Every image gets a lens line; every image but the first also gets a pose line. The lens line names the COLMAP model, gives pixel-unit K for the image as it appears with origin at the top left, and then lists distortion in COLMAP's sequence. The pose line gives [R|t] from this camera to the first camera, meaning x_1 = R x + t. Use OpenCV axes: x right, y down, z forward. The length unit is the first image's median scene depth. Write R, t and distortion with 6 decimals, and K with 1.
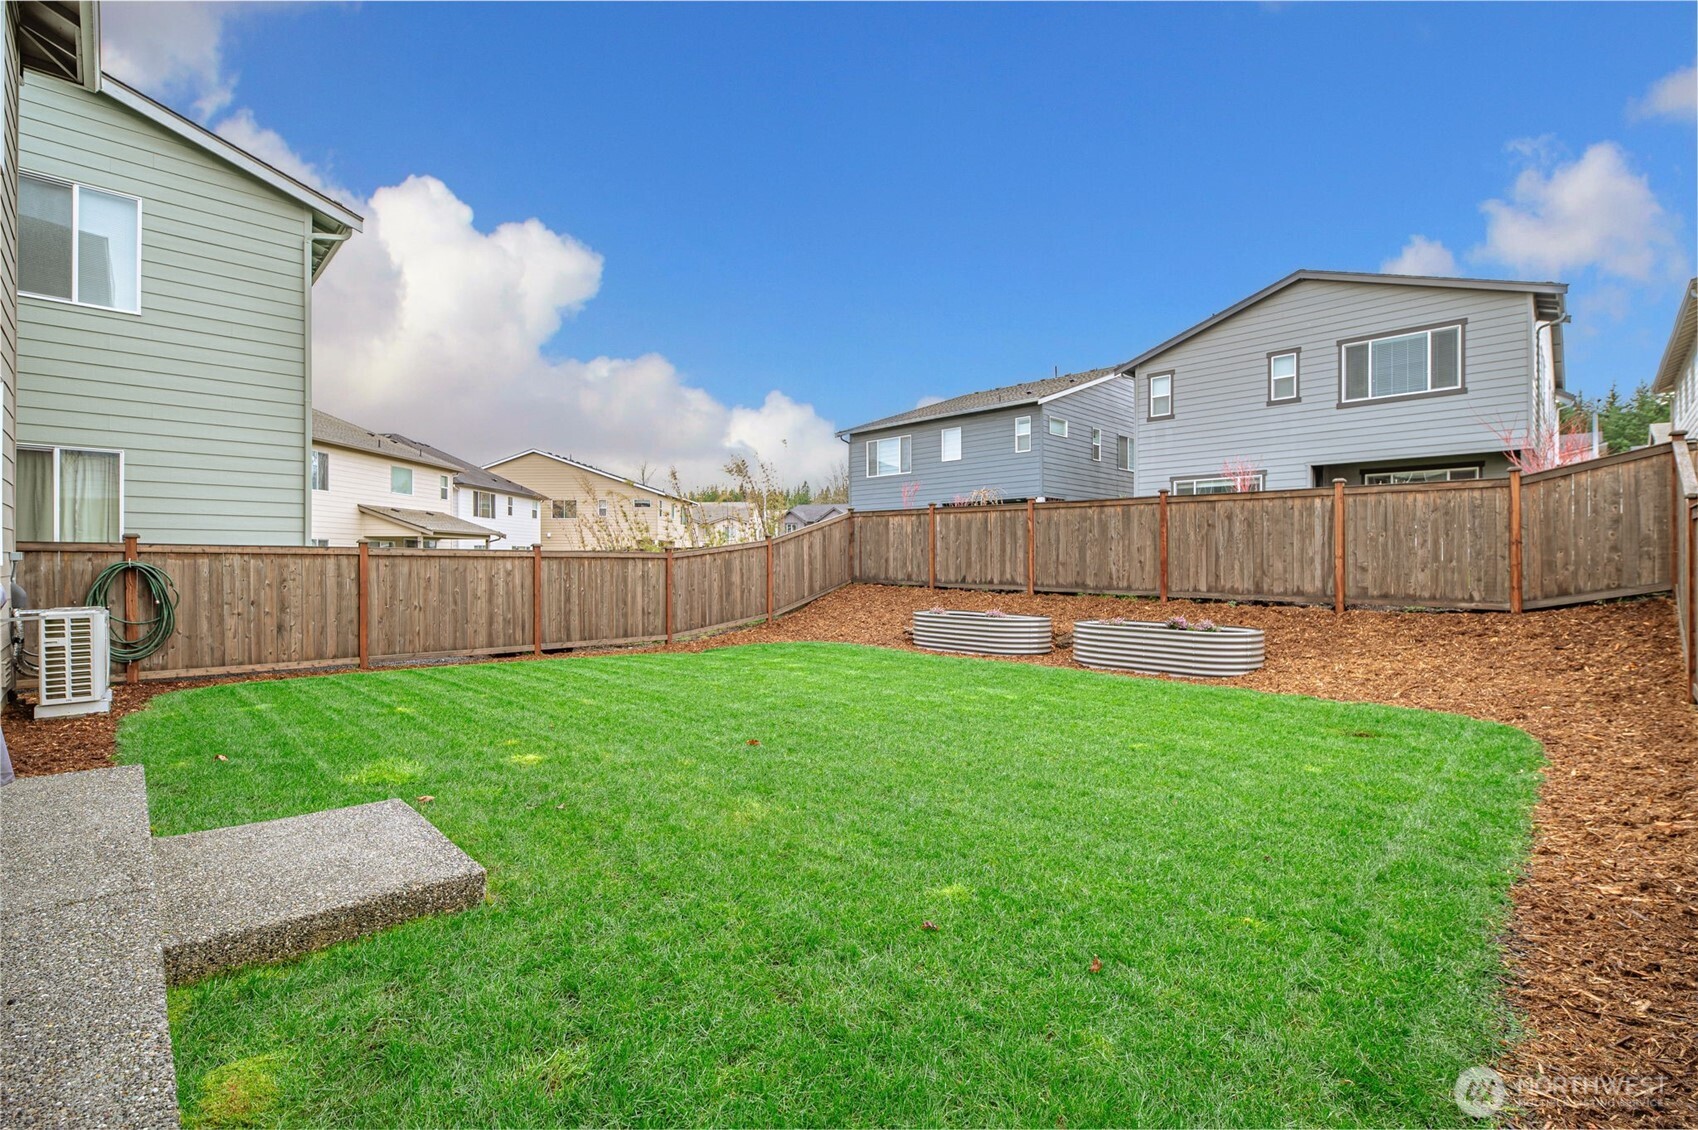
lens RADIAL K [[753.3, 0, 842.8], [0, 753.3, 560.3], [0, 0, 1]] dist [-0.000949, 0.000026]
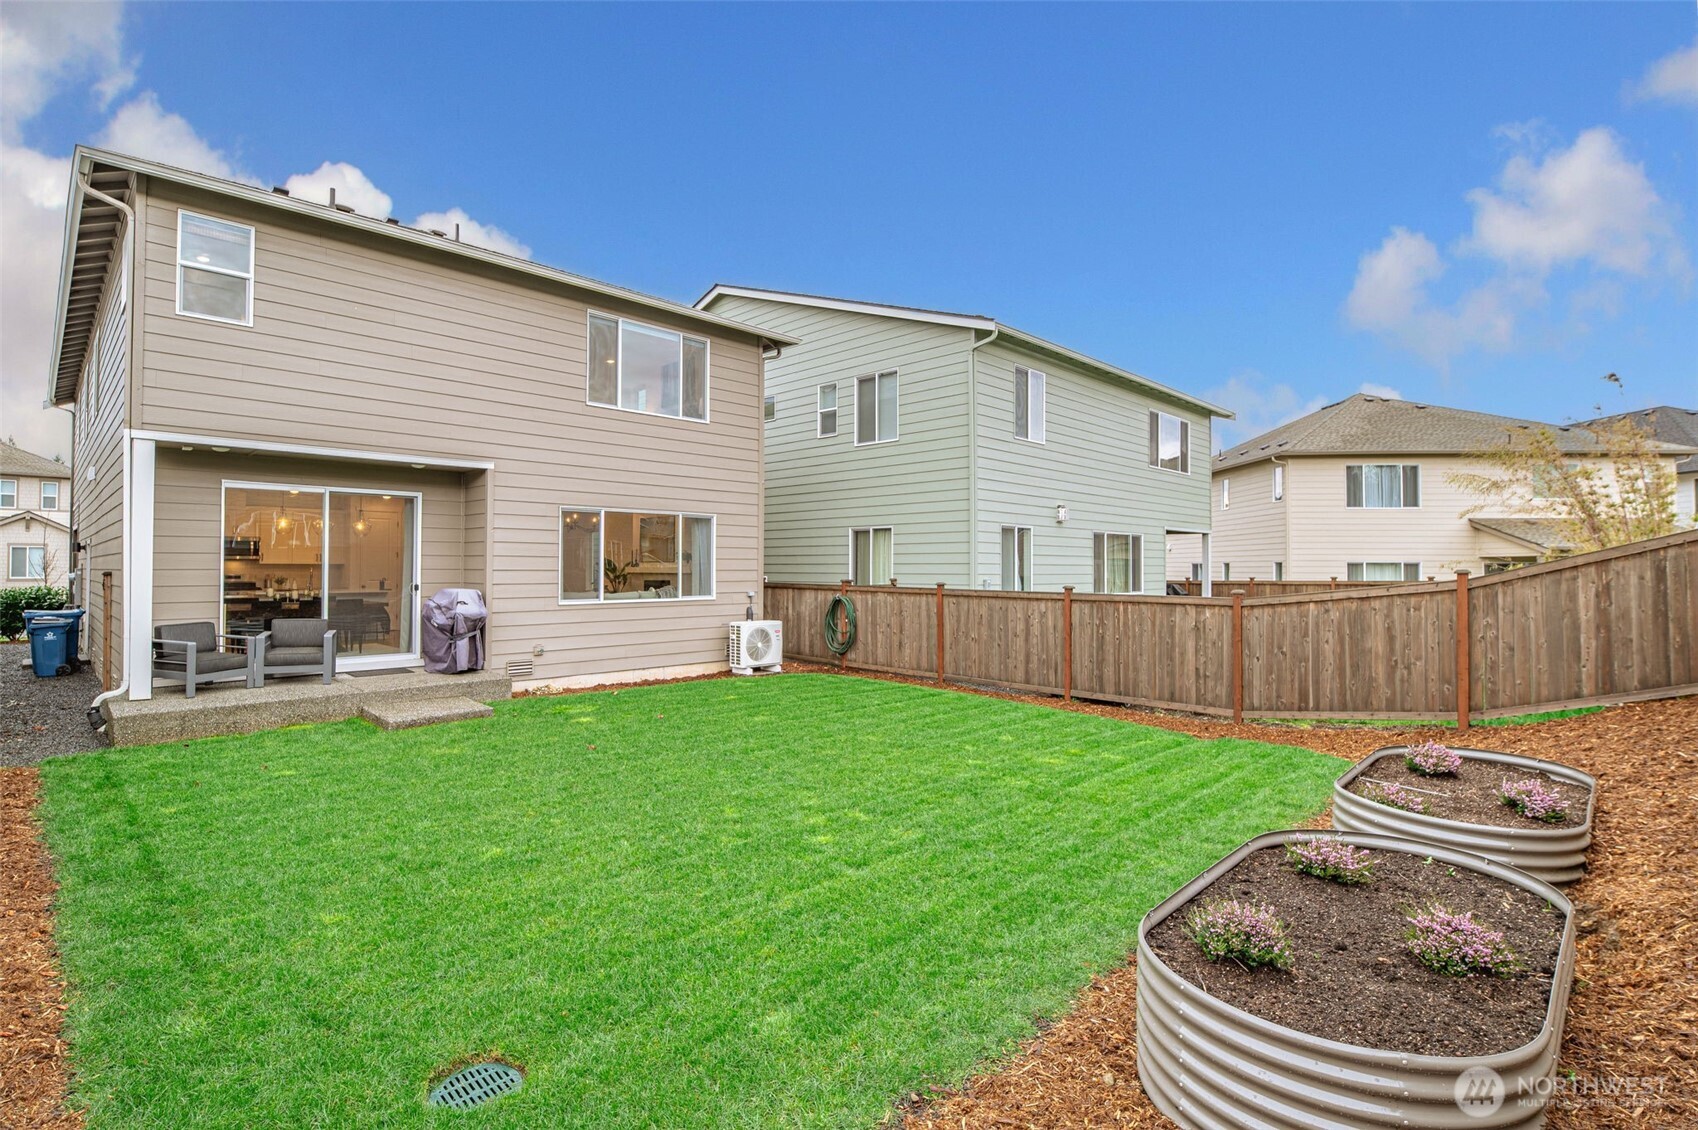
lens RADIAL K [[815.4, 0, 843.2], [0, 815.4, 562.9], [0, 0, 1]] dist [0.000686, 0.000155]
pose [[0.003865, -0.004917, -0.999980, 0.619512], [-0.001932, 0.999986, -0.004924, -0.044107], [0.999991, 0.001951, 0.003856, 0.677643]]
